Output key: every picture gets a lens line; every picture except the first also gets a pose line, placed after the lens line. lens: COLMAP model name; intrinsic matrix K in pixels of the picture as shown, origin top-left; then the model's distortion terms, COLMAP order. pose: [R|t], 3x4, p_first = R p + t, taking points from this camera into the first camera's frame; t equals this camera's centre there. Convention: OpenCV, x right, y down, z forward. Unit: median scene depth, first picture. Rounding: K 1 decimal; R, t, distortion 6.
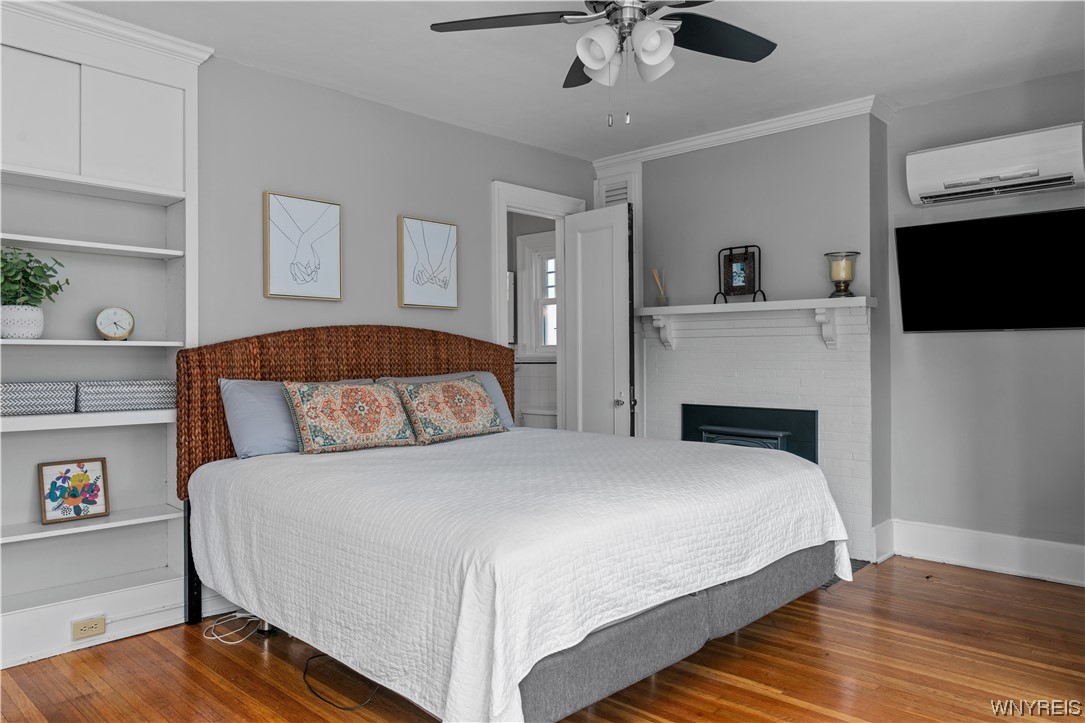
lens RADIAL K [[741.9, 0, 542.5], [0, 741.9, 361.5], [0, 0, 1]] dist [-0.005969, -0.002104]
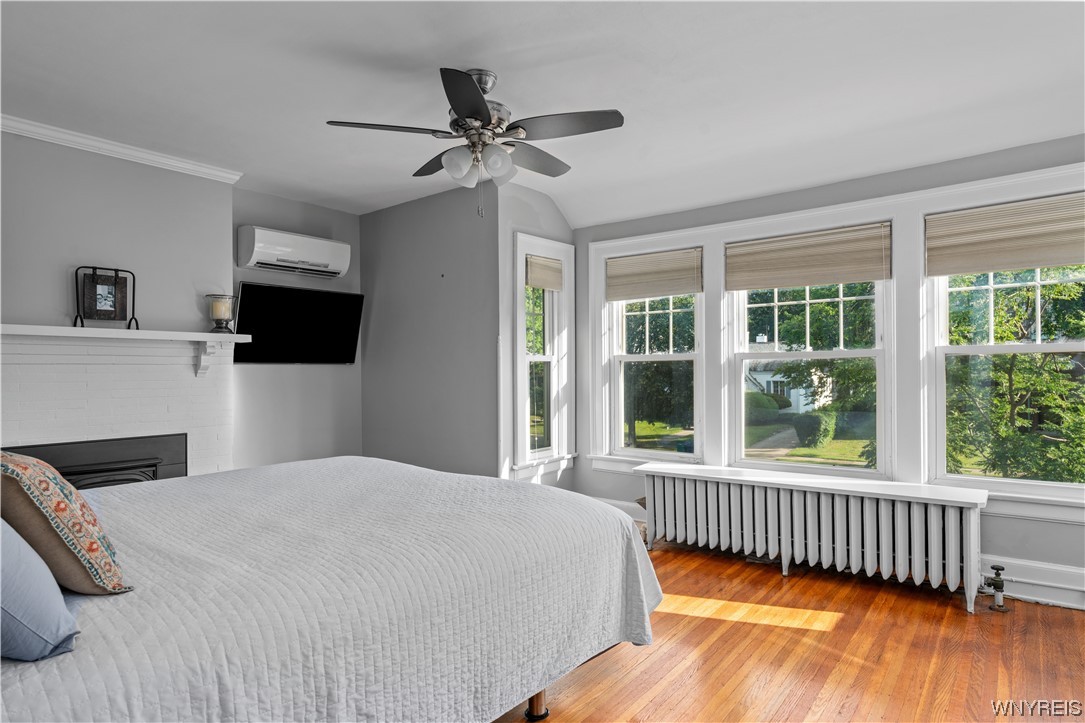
lens RADIAL K [[612.7, 0, 542.5], [0, 612.7, 361.5], [0, 0, 1]] dist [0.002525, 0.002692]
pose [[-0.092613, 0.014711, 0.995594, -0.562399], [0.015835, 0.999786, -0.013300, -0.018939], [-0.995576, 0.014533, -0.092826, 0.536474]]
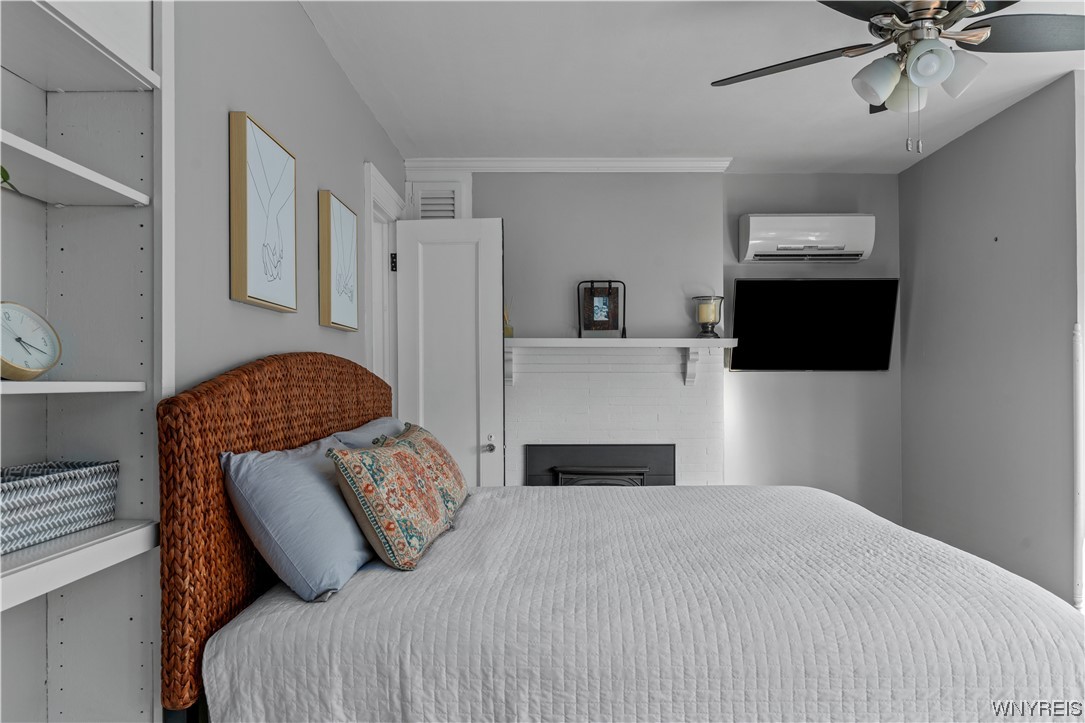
lens RADIAL K [[746.6, 0, 545.4], [0, 746.6, 367.3], [0, 0, 1]] dist [0.004111, -0.001237]
pose [[0.722634, 0.013010, 0.691108, -0.475480], [0.006207, 0.999660, -0.025309, -0.016368], [-0.691203, 0.022579, 0.722308, 0.348452]]
